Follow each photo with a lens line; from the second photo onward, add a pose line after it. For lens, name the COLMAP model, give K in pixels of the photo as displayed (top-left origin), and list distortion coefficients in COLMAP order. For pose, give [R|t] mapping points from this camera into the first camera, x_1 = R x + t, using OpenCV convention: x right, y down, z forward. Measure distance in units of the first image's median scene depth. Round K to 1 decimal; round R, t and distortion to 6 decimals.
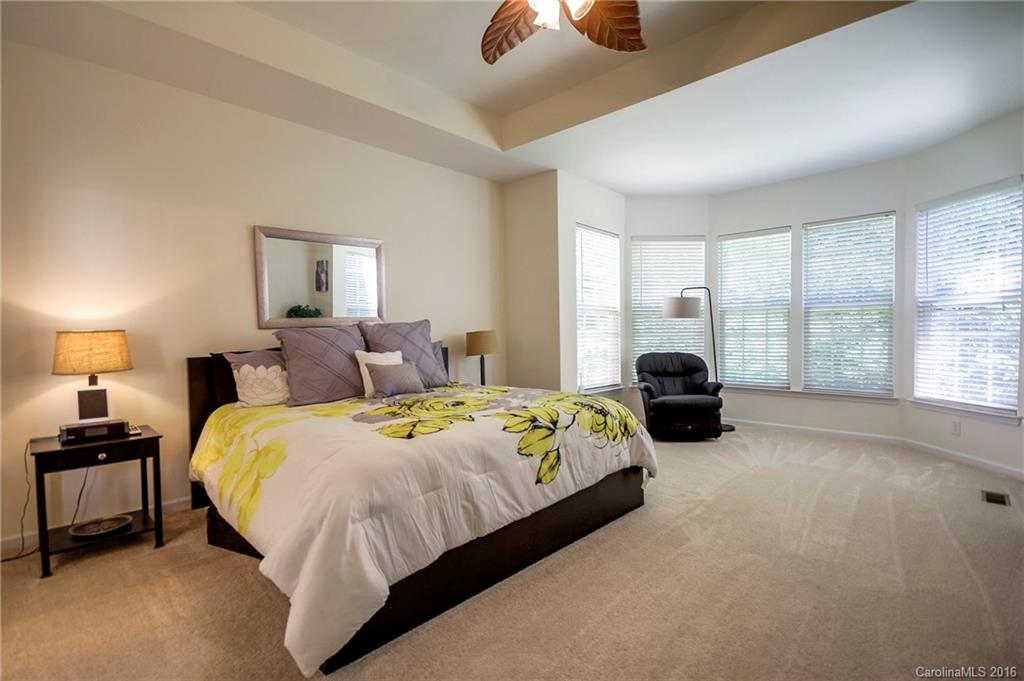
lens RADIAL K [[478.0, 0, 511.4], [0, 478.0, 343.9], [0, 0, 1]] dist [-0.000880, -0.000080]
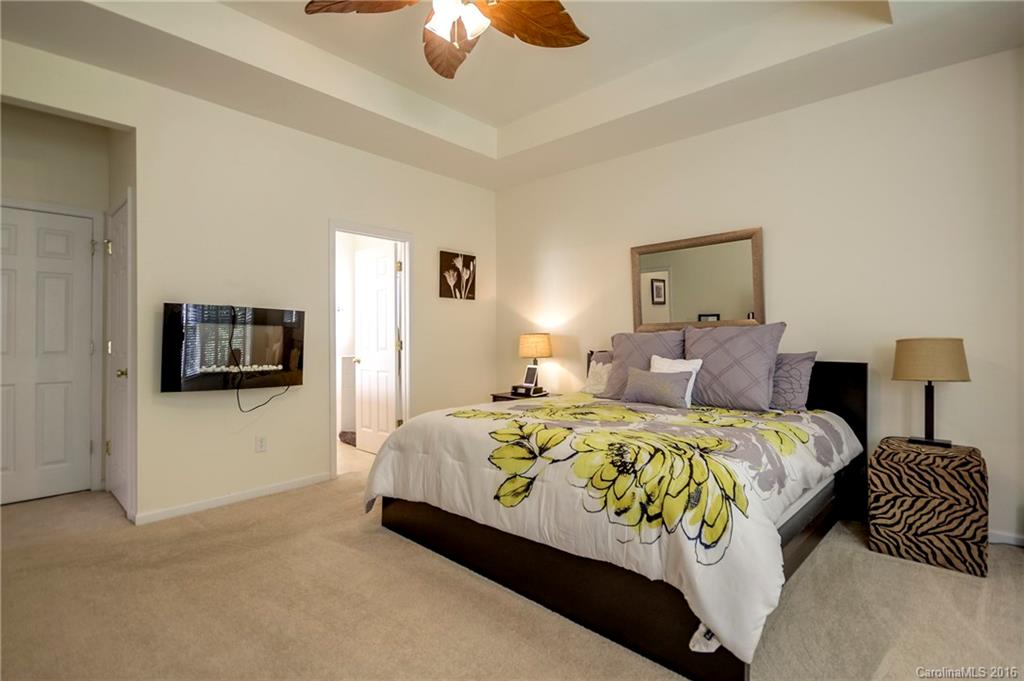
lens RADIAL K [[478.0, 0, 511.4], [0, 478.0, 333.4], [0, 0, 1]] dist [-0.000880, -0.000080]
pose [[0.028129, 0.010139, -0.999553, 0.946659], [-0.029423, 0.999524, 0.009311, -0.044596], [0.999171, 0.029148, 0.028414, 0.938357]]
